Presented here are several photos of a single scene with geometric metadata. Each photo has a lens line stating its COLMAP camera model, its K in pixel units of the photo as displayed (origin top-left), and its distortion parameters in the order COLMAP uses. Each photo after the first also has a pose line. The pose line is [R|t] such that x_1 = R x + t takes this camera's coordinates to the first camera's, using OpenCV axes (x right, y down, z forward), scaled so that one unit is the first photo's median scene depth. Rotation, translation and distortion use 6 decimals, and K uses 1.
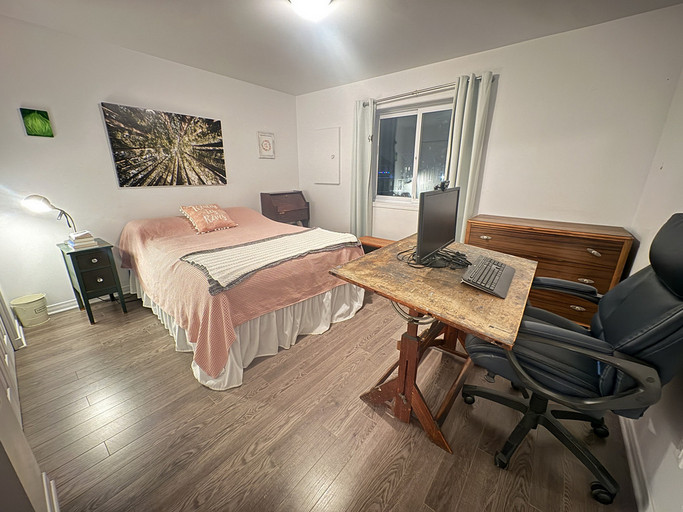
lens RADIAL K [[271.5, 0, 339.7], [0, 271.5, 255.7], [0, 0, 1]] dist [0.000719, -0.000606]
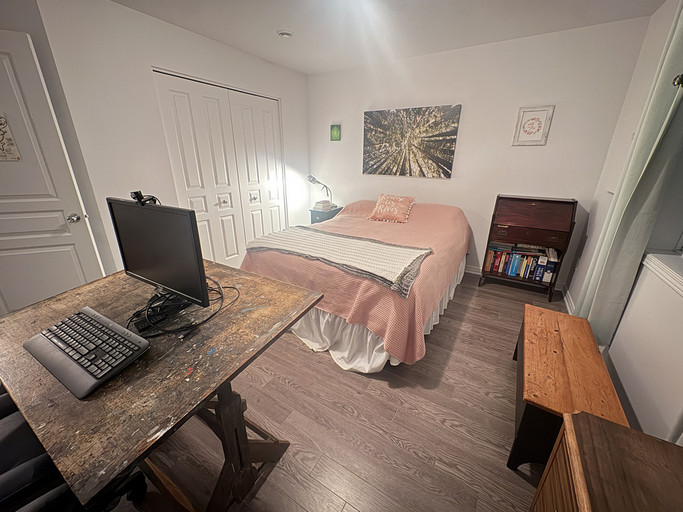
lens RADIAL K [[271.5, 0, 340.3], [0, 271.5, 254.5], [0, 0, 1]] dist [0.000719, -0.000606]
pose [[0.133002, 0.337669, -0.931821, 0.523515], [-0.298199, 0.910244, 0.287287, -0.218930], [0.945192, 0.239659, 0.221757, 0.622464]]
